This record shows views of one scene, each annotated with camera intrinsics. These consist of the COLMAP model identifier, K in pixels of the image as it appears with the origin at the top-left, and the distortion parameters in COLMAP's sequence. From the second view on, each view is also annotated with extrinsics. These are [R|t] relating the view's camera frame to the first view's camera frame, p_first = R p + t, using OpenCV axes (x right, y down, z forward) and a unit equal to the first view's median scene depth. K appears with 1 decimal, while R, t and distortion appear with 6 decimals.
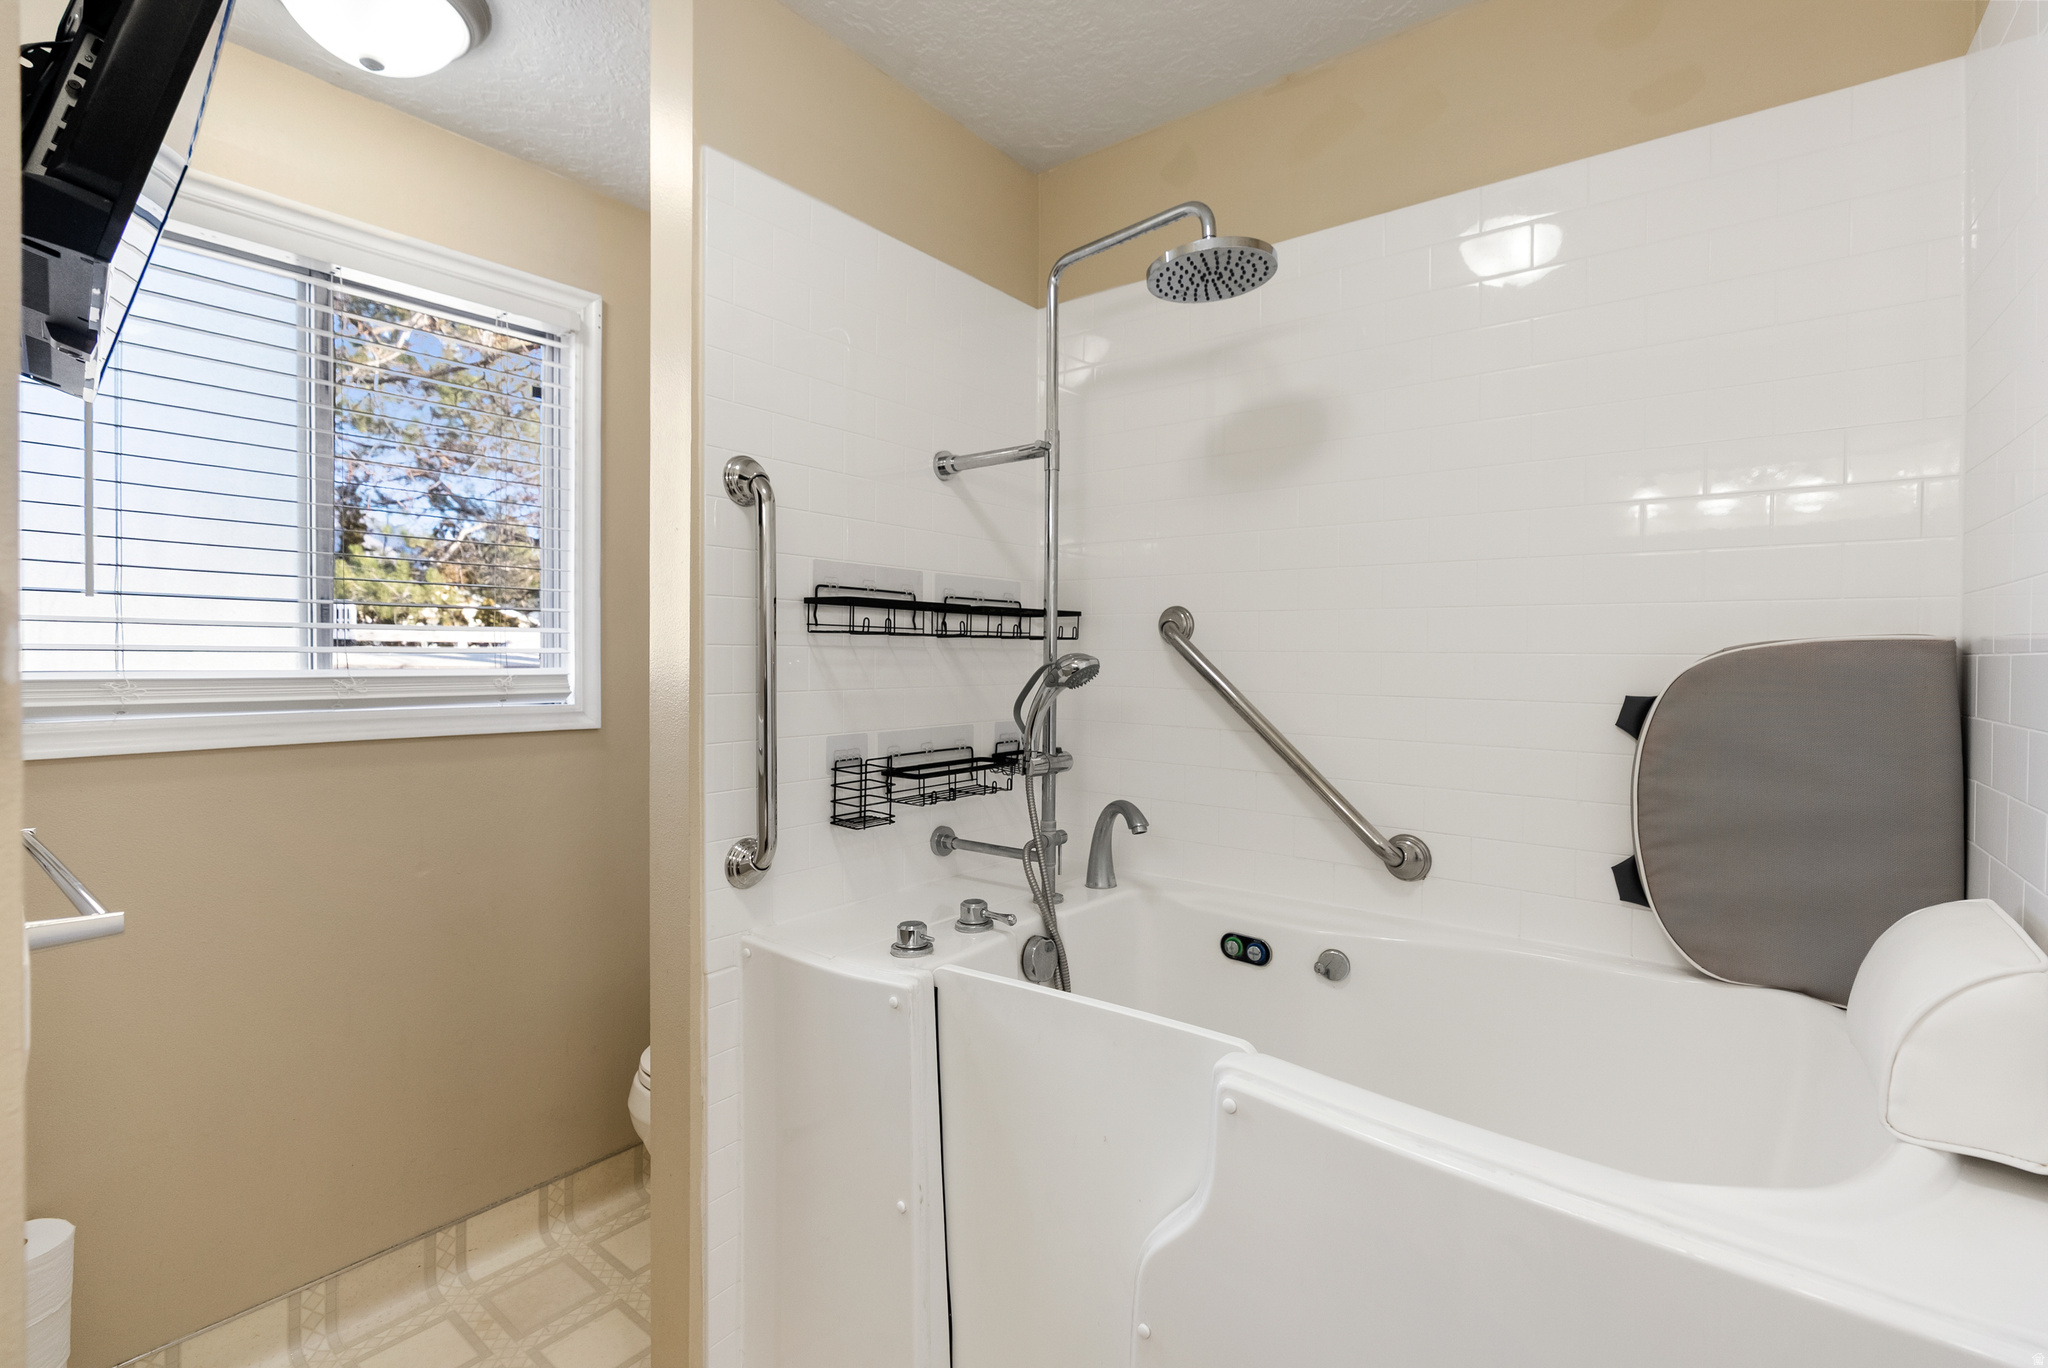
lens RADIAL K [[945.3, 0, 1024.3], [0, 945.3, 681.8], [0, 0, 1]] dist [0.002281, 0.001713]
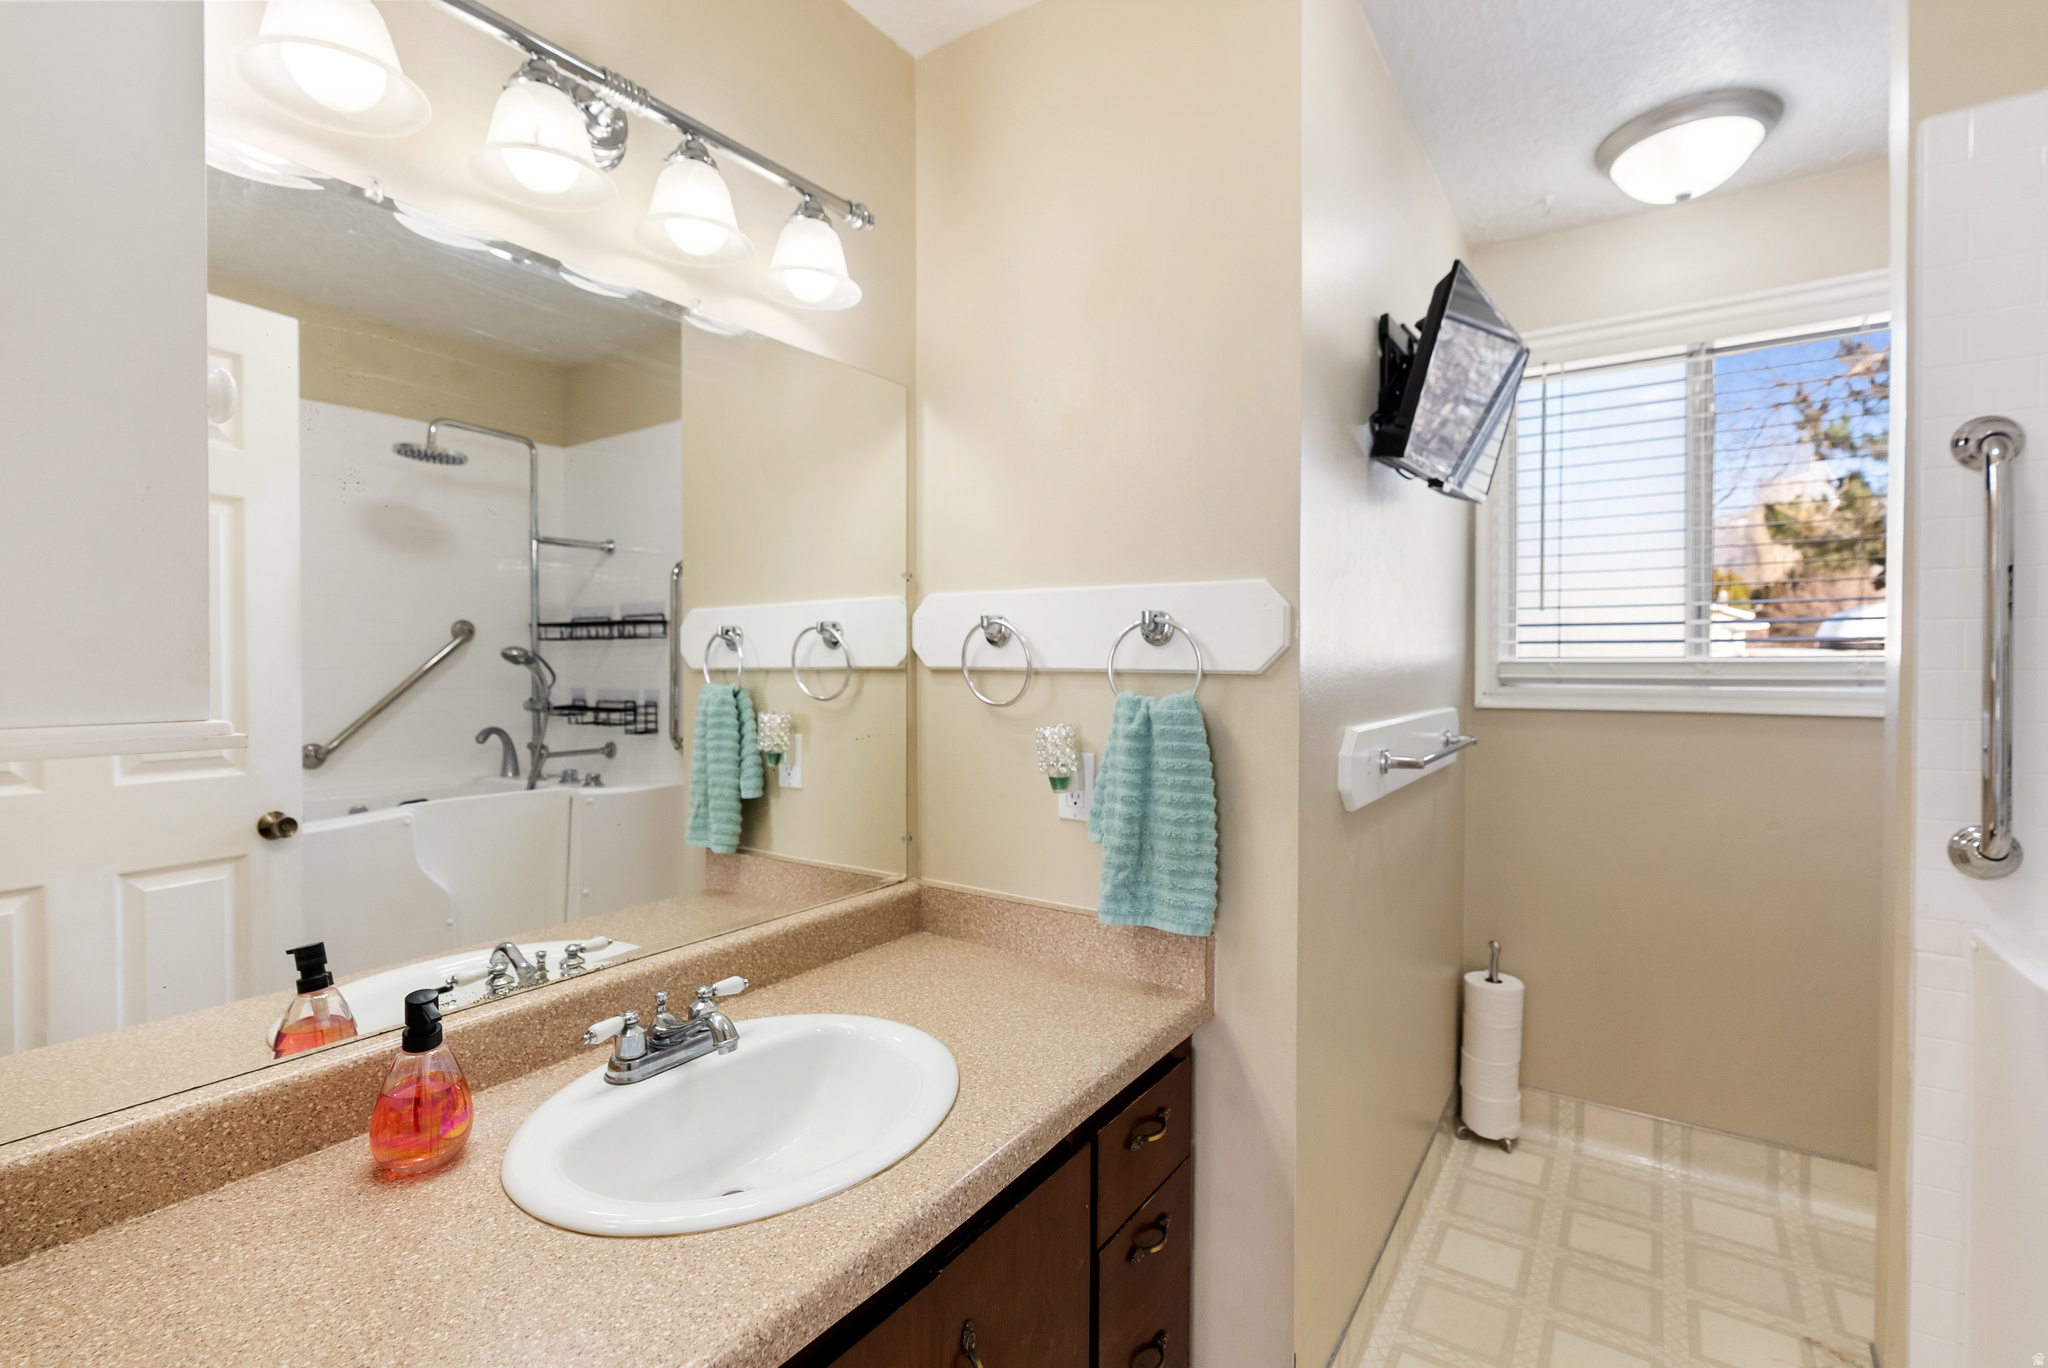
lens RADIAL K [[945.3, 0, 1021.6], [0, 945.3, 677.2], [0, 0, 1]] dist [0.002281, 0.001713]
pose [[0.073884, 0.007131, -0.997241, 0.494833], [-0.028567, 0.999579, 0.005031, 0.036404], [0.996858, 0.028117, 0.074056, -0.015719]]
